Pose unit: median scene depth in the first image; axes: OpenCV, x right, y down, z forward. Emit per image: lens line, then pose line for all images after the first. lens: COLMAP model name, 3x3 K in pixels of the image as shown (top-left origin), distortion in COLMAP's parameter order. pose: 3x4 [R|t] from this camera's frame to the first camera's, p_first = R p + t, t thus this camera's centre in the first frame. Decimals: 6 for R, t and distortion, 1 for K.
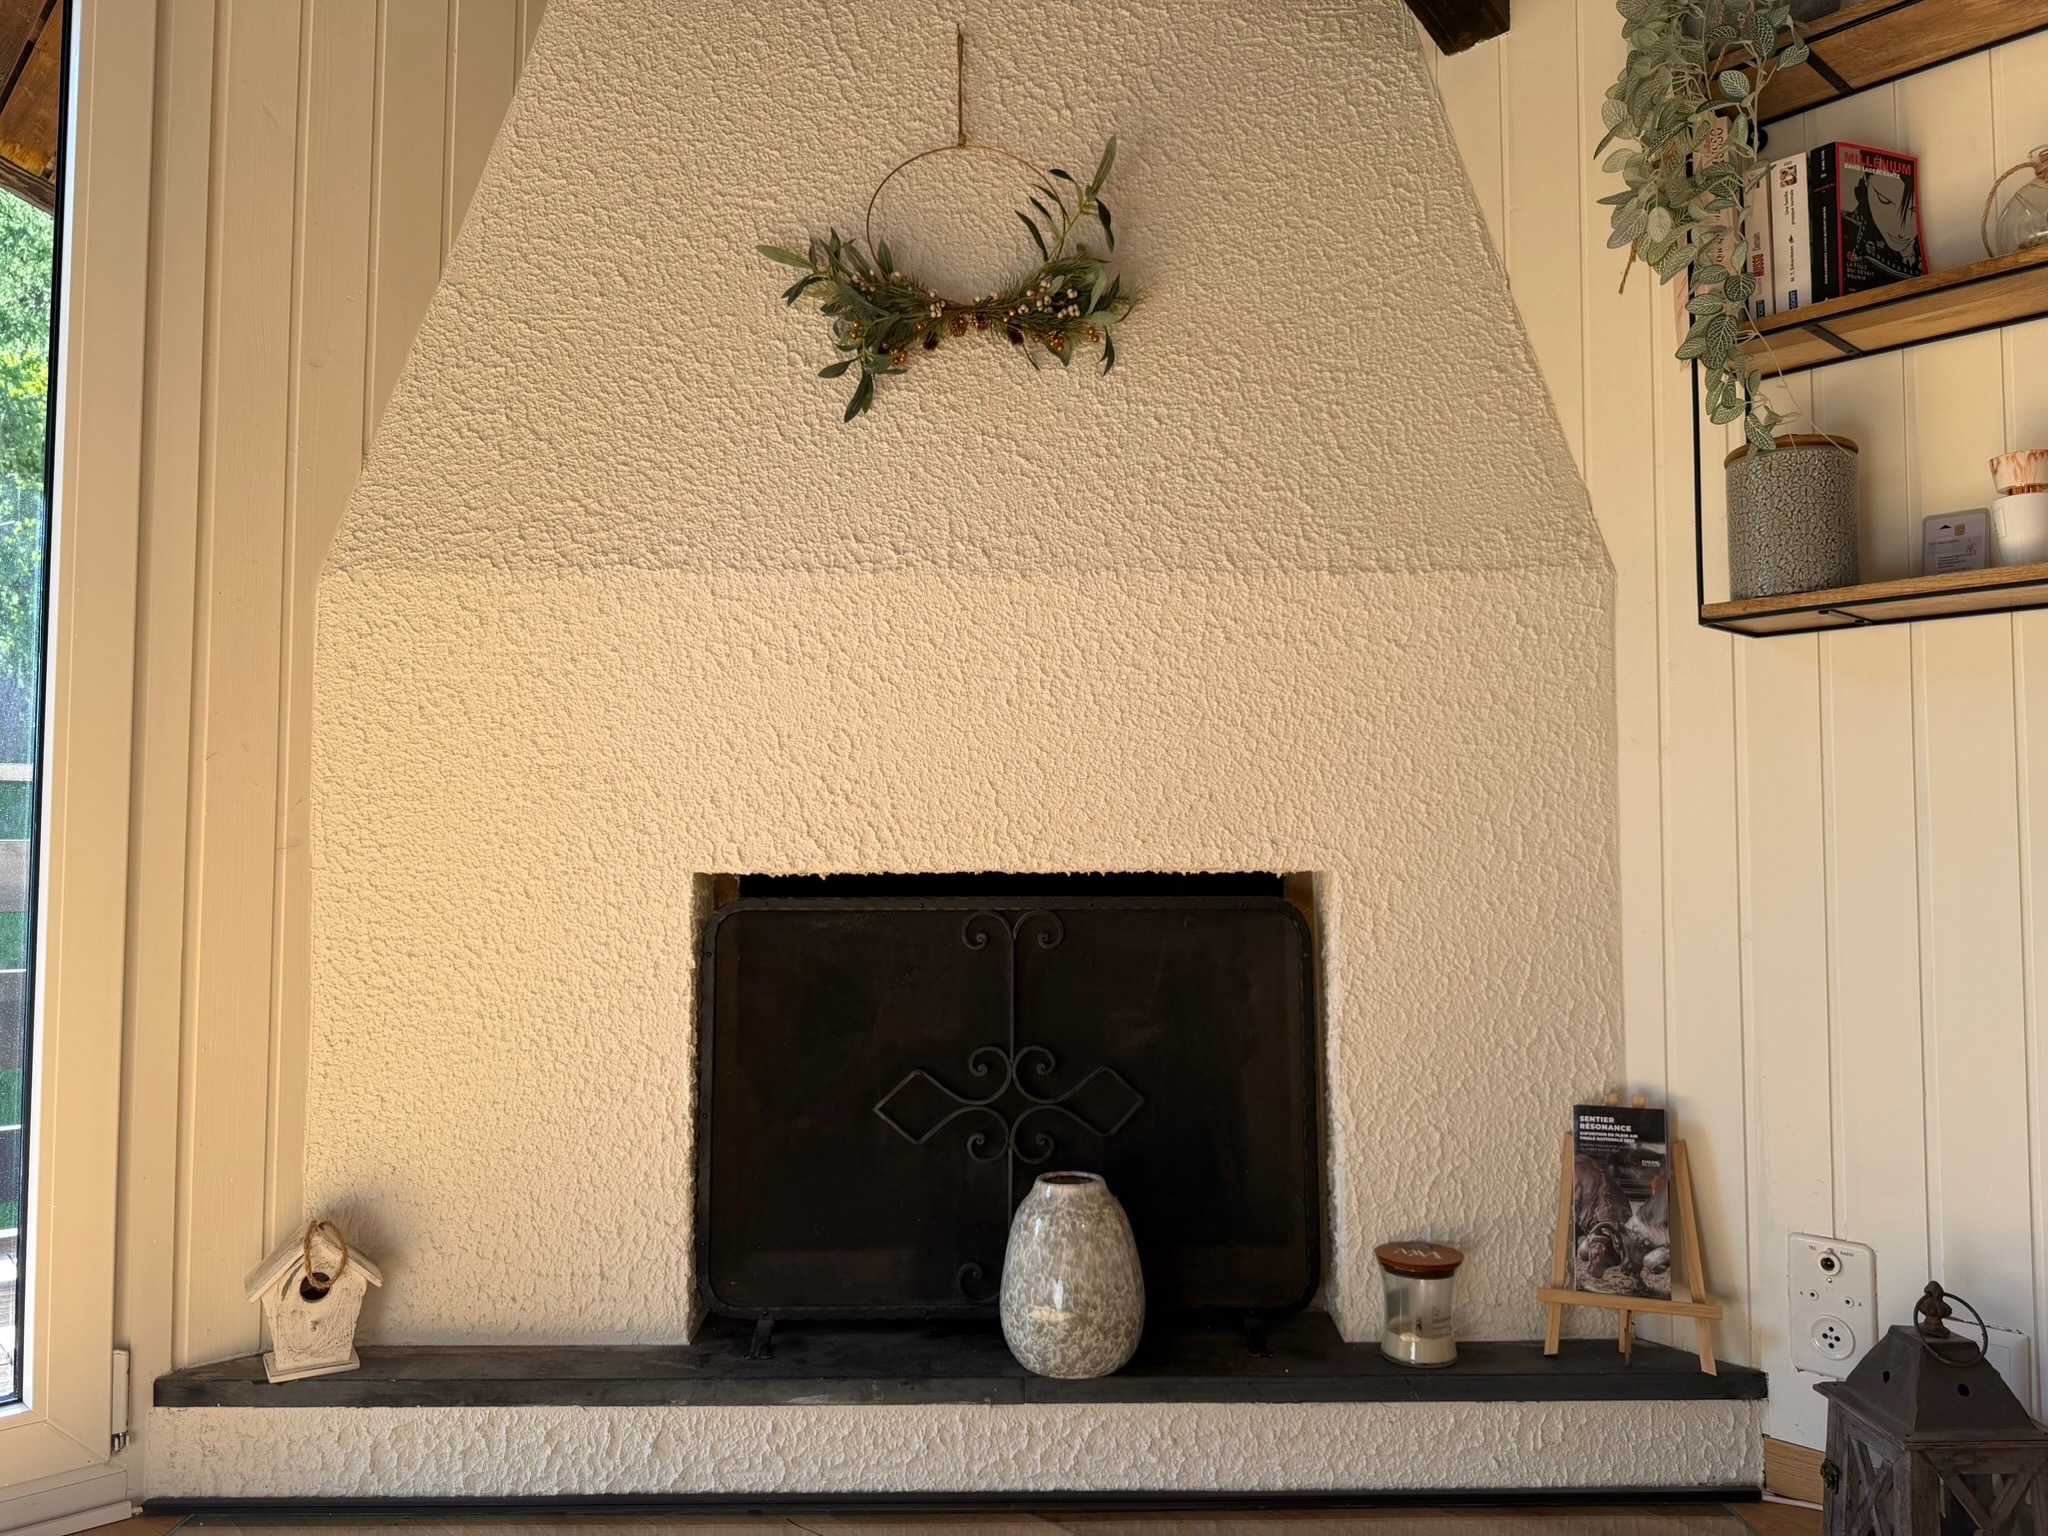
lens RADIAL K [[1492.0, 0, 1032.9], [0, 1492.0, 766.2], [0, 0, 1]] dist [0.056634, -0.078536]
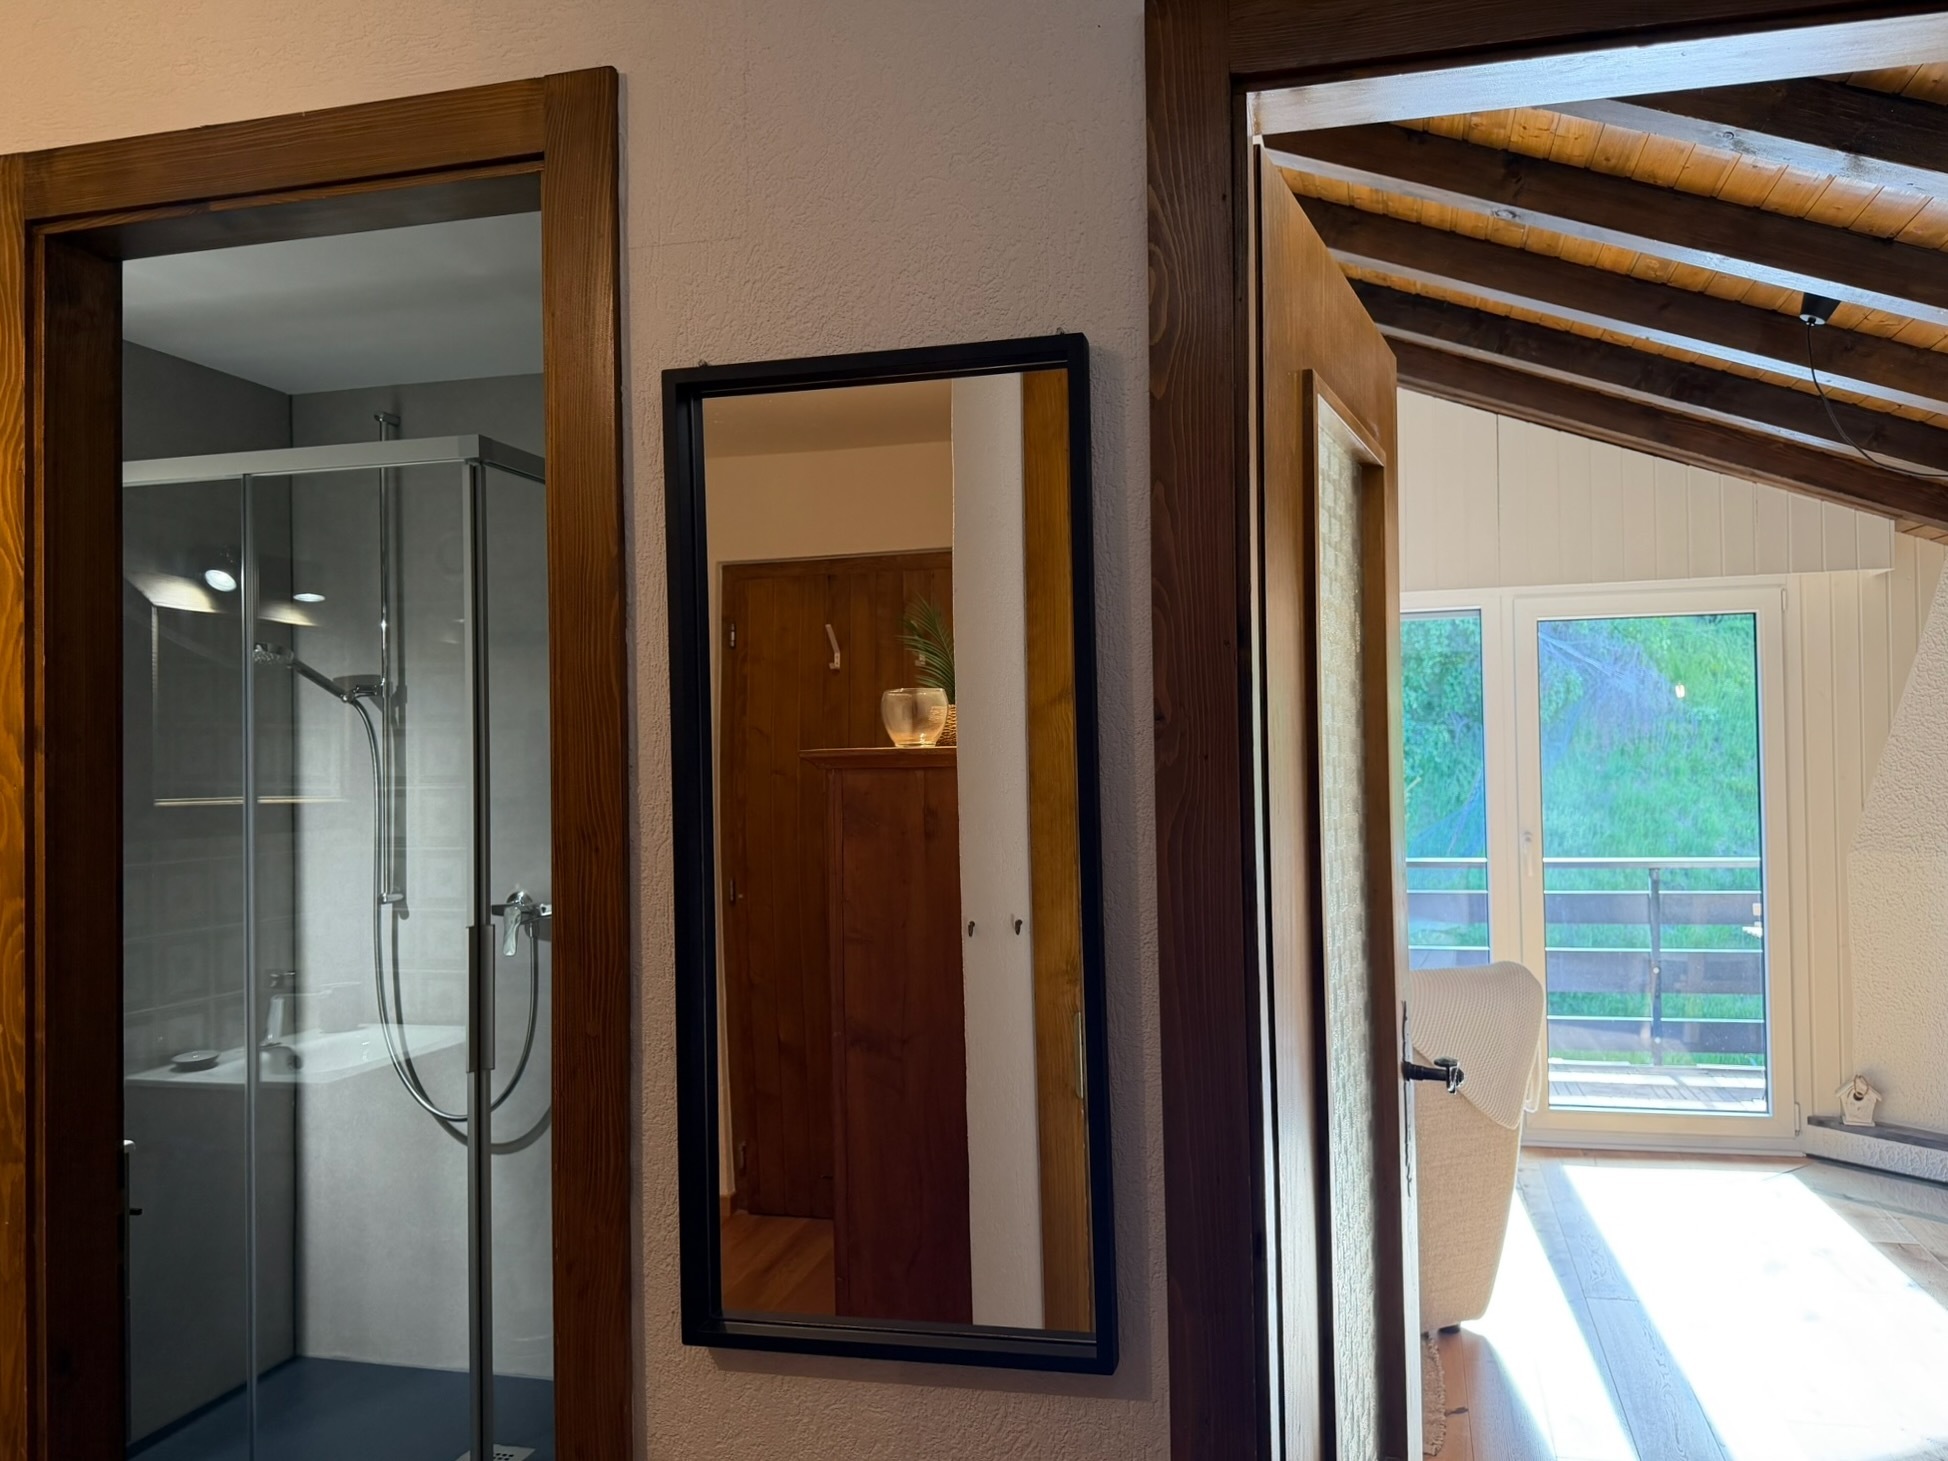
lens RADIAL K [[1426.0, 0, 1062.8], [0, 1426.0, 728.2], [0, 0, 1]] dist [0.024501, -0.037879]
pose [[0.563806, -0.027615, -0.825446, 0.971575], [0.058640, 0.998257, 0.006656, -0.483920], [0.823823, -0.052157, 0.564442, -1.817335]]
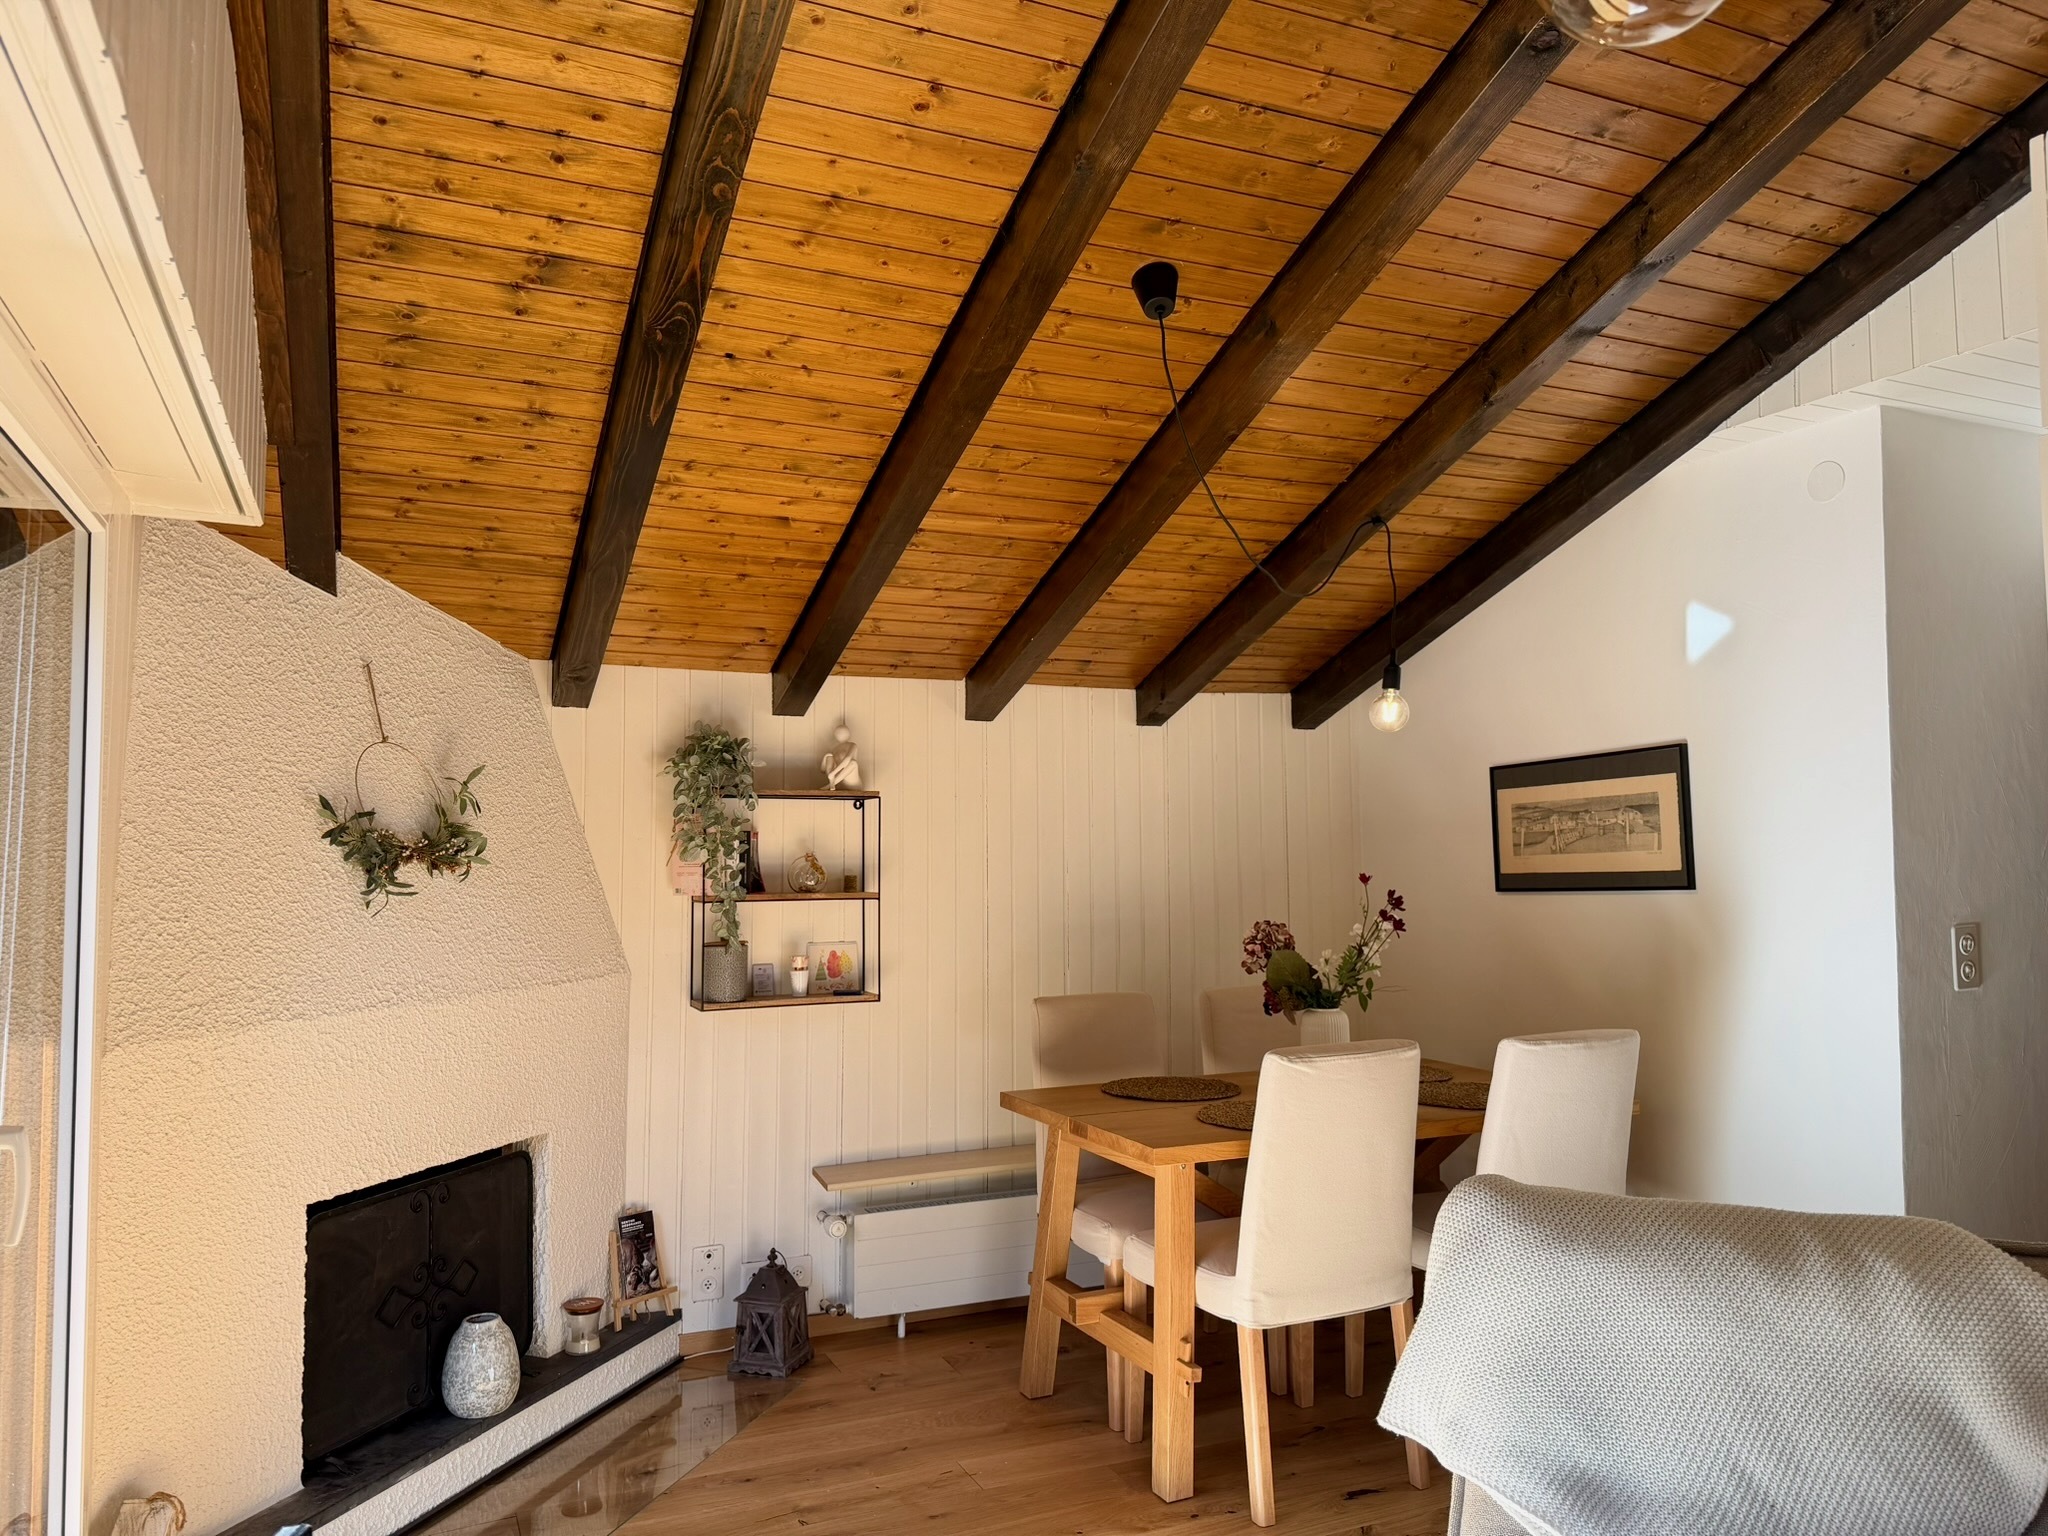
lens RADIAL K [[1492.0, 0, 1032.9], [0, 1492.0, 766.2], [0, 0, 1]] dist [0.056634, -0.078536]
pose [[0.306350, 0.048386, 0.950688, -1.616243], [-0.048000, 0.998222, -0.035338, -0.399357], [-0.950708, -0.034808, 0.308128, -0.262472]]
